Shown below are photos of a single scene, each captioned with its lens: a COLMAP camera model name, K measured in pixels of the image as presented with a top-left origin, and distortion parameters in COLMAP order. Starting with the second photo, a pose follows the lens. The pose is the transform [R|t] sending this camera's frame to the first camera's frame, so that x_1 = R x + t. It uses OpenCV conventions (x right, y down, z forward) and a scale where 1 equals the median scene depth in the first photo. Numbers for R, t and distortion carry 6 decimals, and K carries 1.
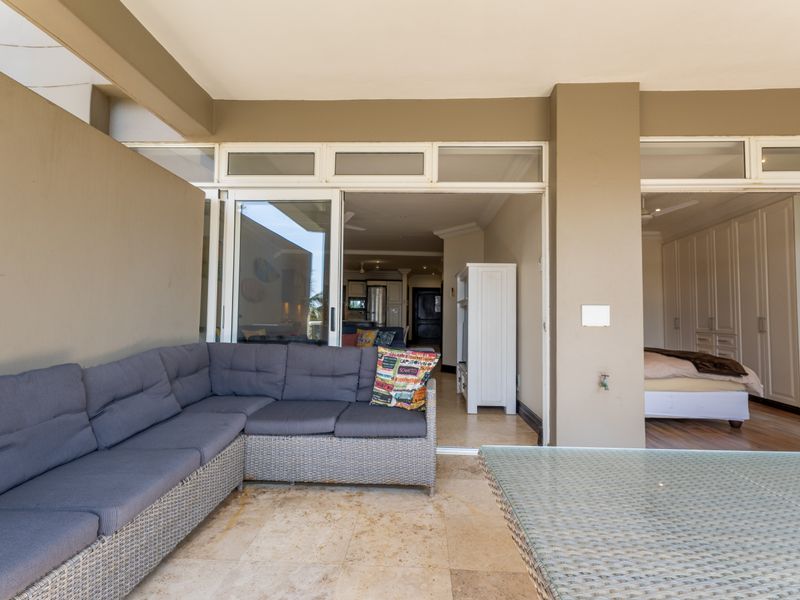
lens RADIAL K [[397.8, 0, 400.0], [0, 397.8, 300.0], [0, 0, 1]] dist [0.001786, 0.000213]
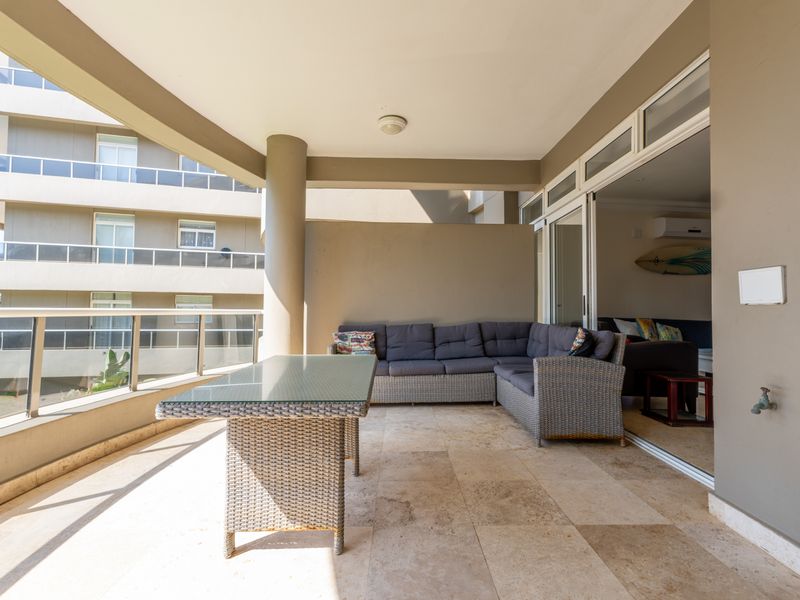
lens RADIAL K [[378.2, 0, 400.7], [0, 378.2, 297.4], [0, 0, 1]] dist [0.003703, 0.000876]
pose [[0.053733, -0.046355, -0.997479, 0.218100], [0.033616, 0.998440, -0.044589, 0.013401], [0.997989, -0.031136, 0.055208, 0.094552]]
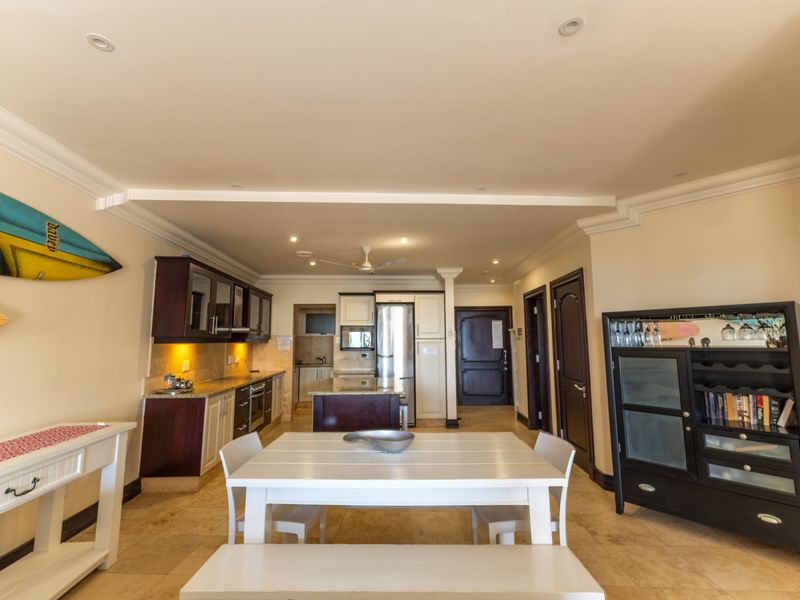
lens RADIAL K [[378.2, 0, 400.7], [0, 378.2, 297.4], [0, 0, 1]] dist [0.003703, 0.000876]
pose [[0.999860, -0.015384, 0.006588, -0.054528], [0.015830, 0.997122, -0.074148, -0.006410], [-0.005428, 0.074242, 0.997226, 0.517879]]
